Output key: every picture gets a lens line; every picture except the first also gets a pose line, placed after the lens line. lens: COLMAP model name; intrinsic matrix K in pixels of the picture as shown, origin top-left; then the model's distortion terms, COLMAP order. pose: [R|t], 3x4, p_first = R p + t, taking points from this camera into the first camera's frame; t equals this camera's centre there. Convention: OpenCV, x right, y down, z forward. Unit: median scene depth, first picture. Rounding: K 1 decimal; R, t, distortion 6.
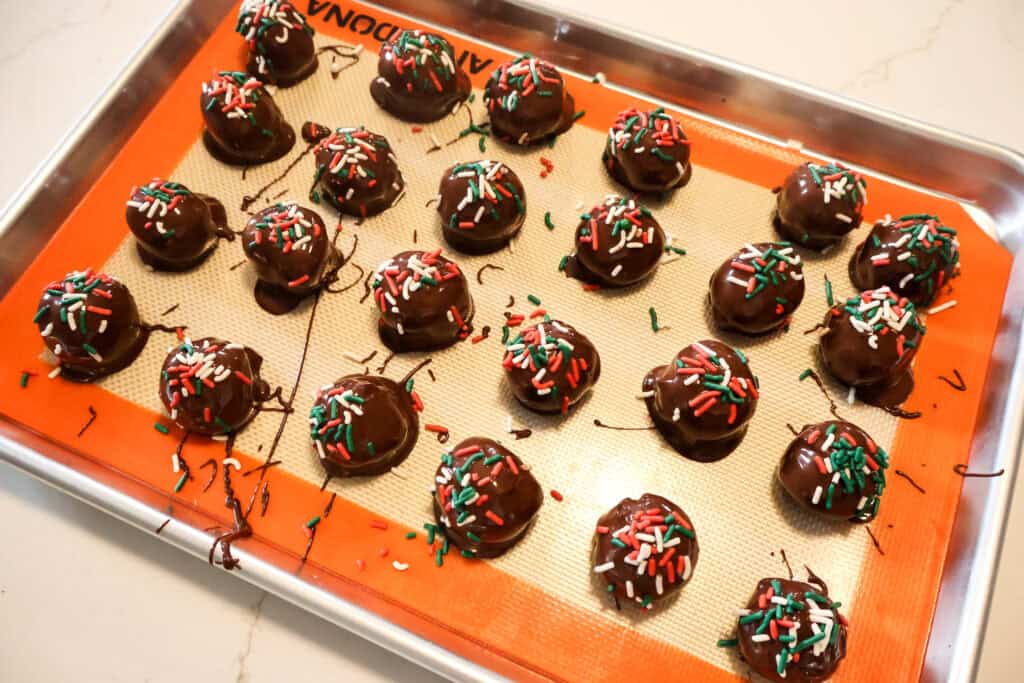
lens RADIAL K [[877.7, 0, 492.7], [0, 877.7, 343.3], [0, 0, 1]] dist [0.000993, 0.002037]
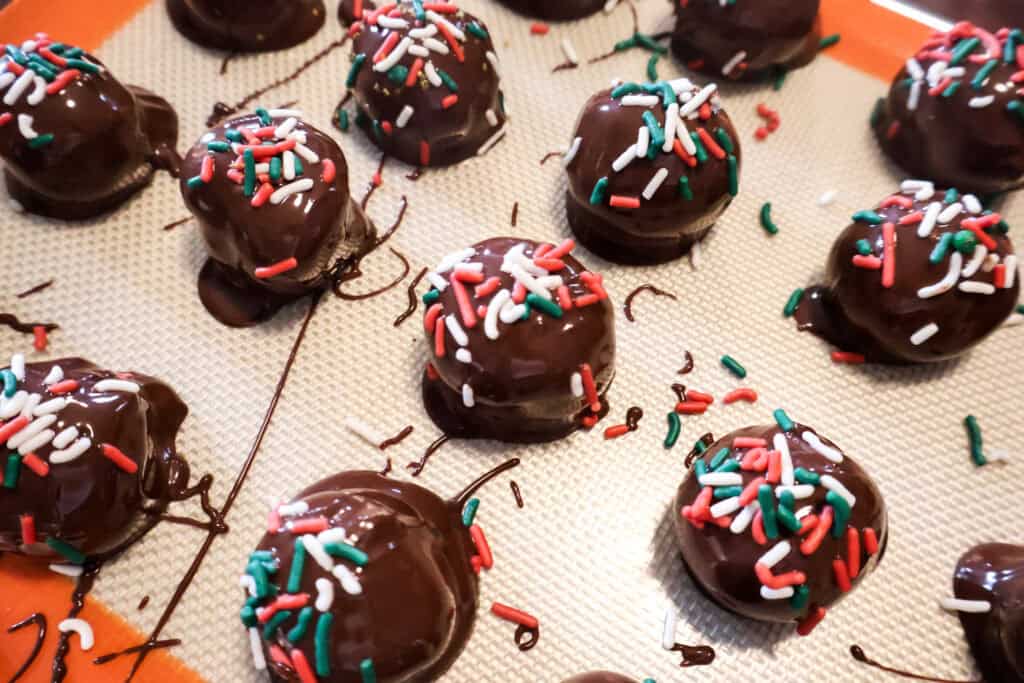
lens RADIAL K [[877.7, 0, 492.7], [0, 877.7, 343.3], [0, 0, 1]] dist [0.000993, 0.002037]
pose [[0.989306, 0.138347, -0.046185, -0.071076], [-0.138871, 0.990276, -0.008319, -0.040580], [0.044585, 0.014644, 0.998898, 0.503594]]
